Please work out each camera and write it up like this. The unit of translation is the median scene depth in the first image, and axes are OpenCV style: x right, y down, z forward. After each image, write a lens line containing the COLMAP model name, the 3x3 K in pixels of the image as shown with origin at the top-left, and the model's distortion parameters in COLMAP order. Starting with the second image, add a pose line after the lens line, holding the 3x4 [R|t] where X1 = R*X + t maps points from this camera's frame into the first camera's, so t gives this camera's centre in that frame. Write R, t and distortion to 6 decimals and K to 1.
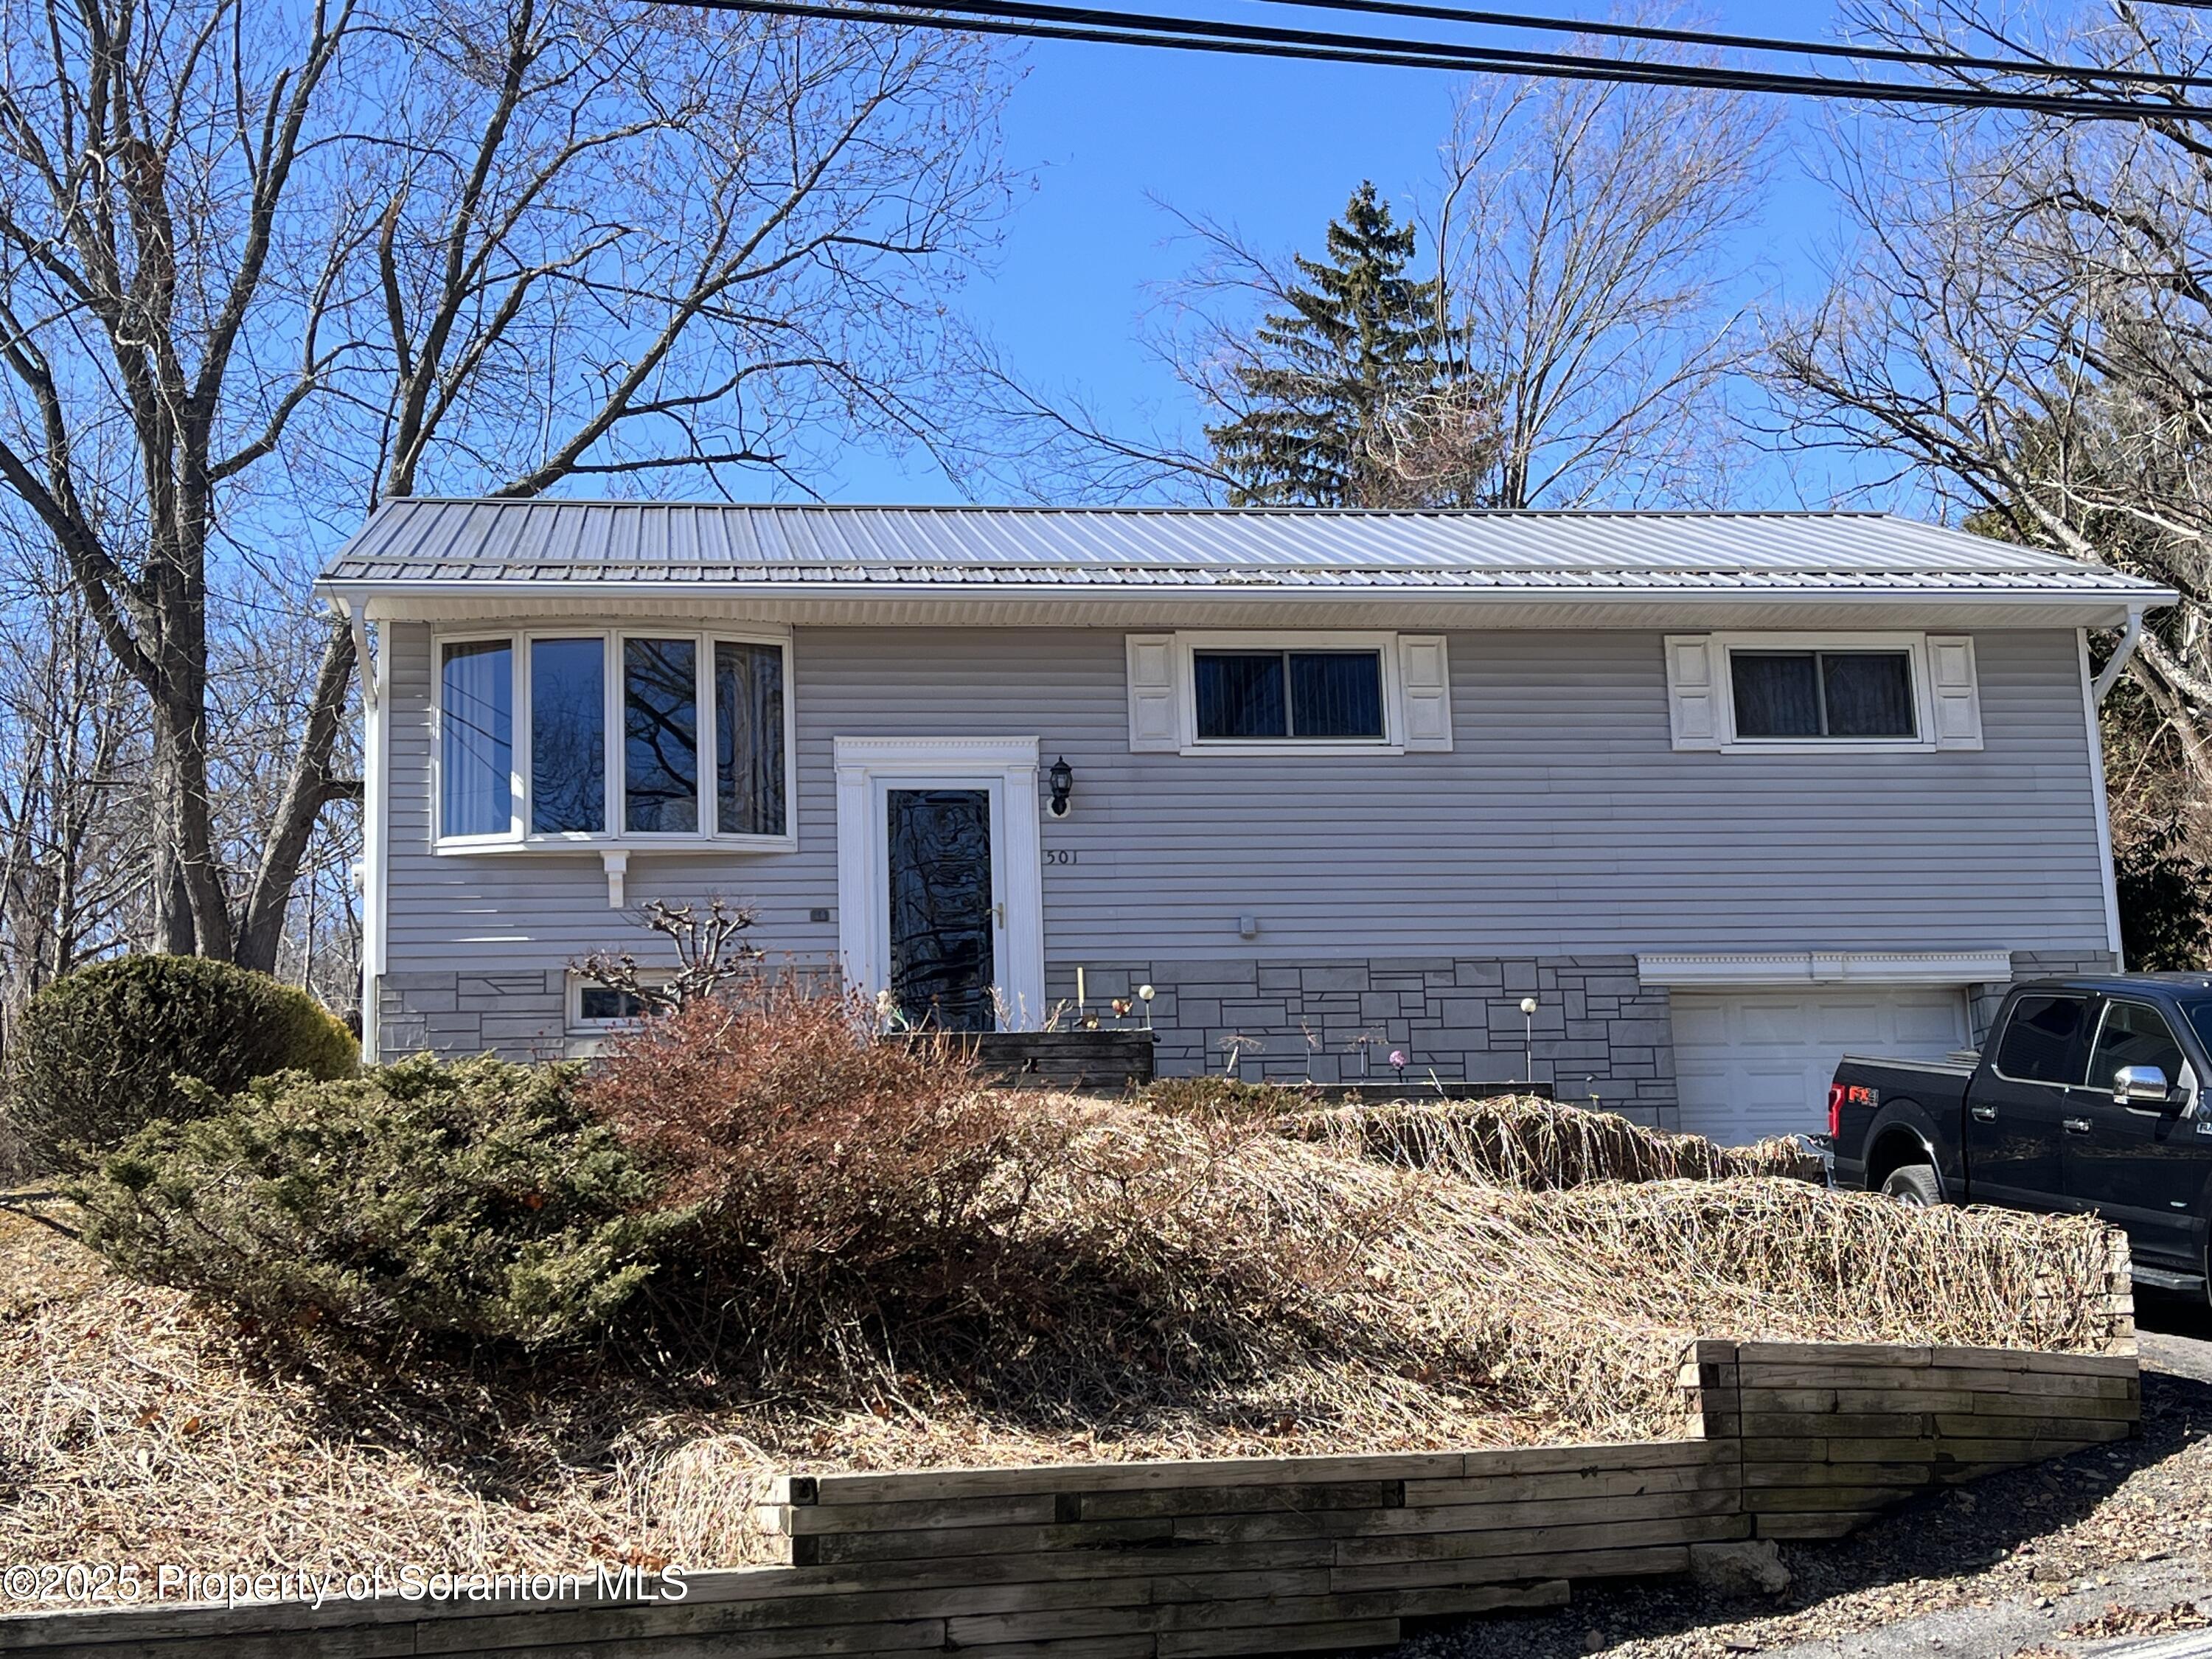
lens RADIAL K [[3019.0, 0, 1105.1], [0, 3019.0, 825.3], [0, 0, 1]] dist [0.029088, 0.000000]
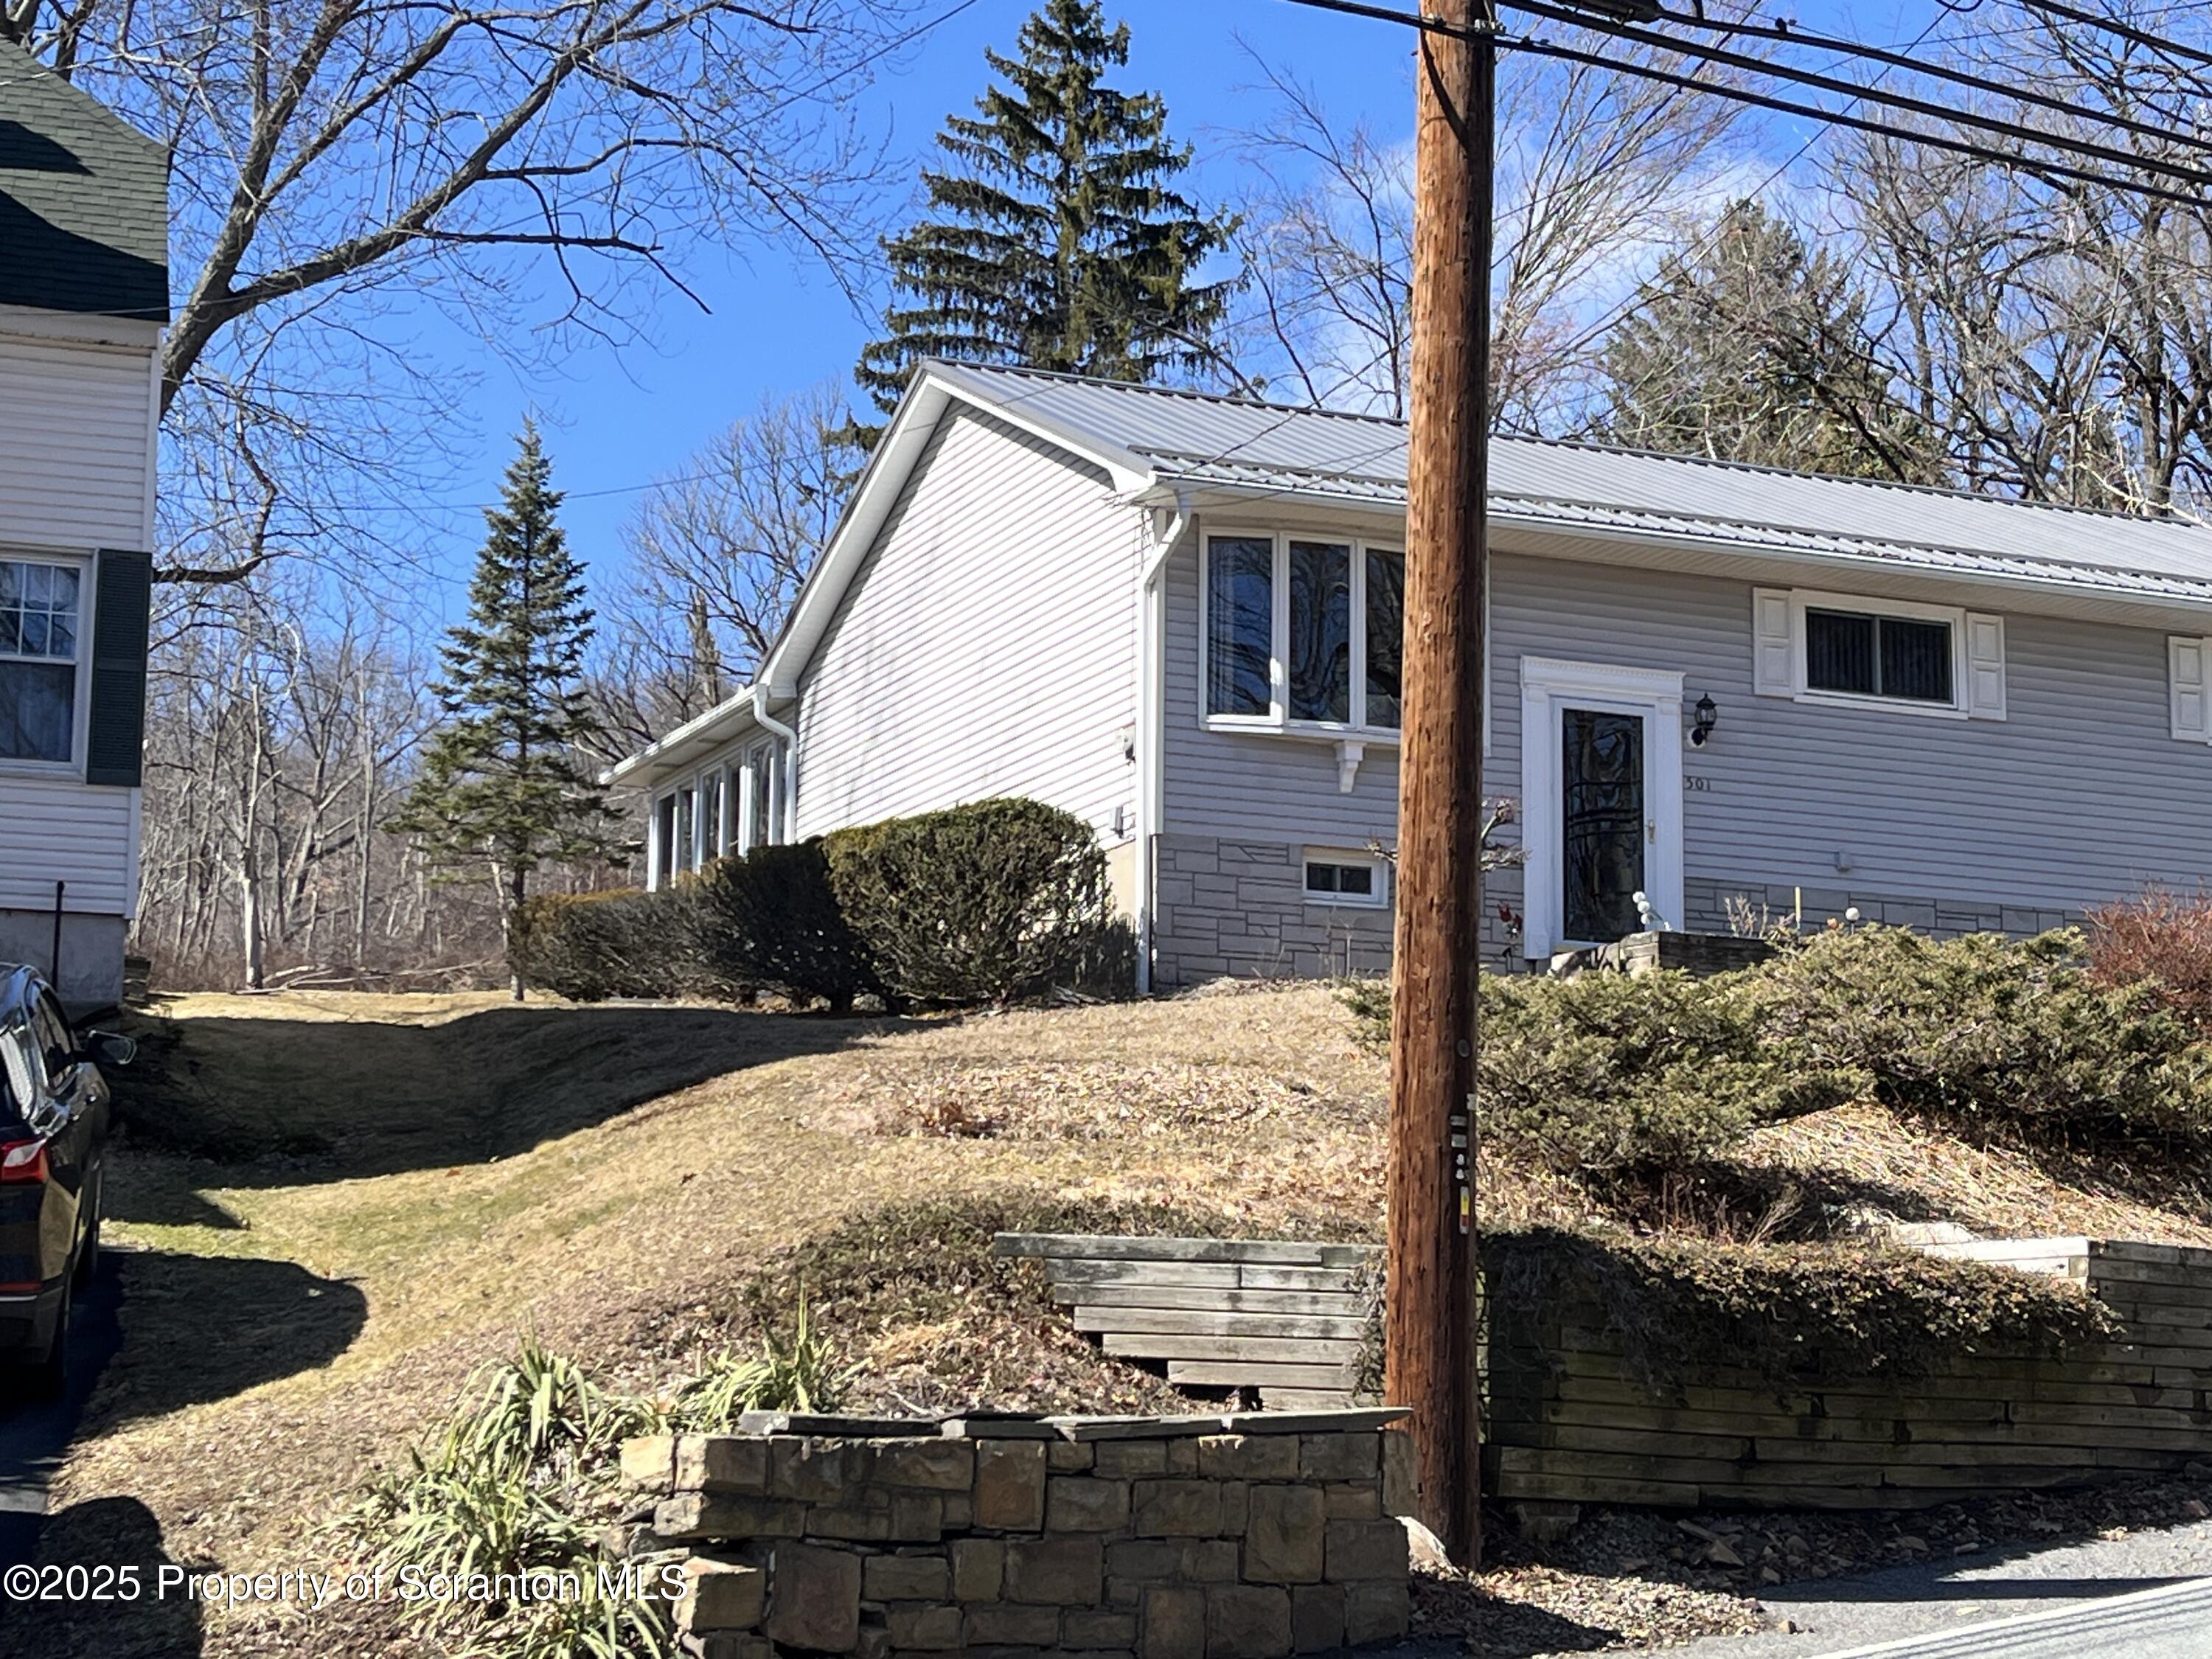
lens RADIAL K [[3921.8, 0, 1105.5], [0, 3921.8, 832.8], [0, 0, 1]] dist [0.062082, 0.000000]
pose [[0.960783, 0.091187, 0.261879, -0.586822], [-0.100705, 0.994647, 0.023129, 0.016677], [-0.258368, -0.048594, 0.964824, -0.326790]]
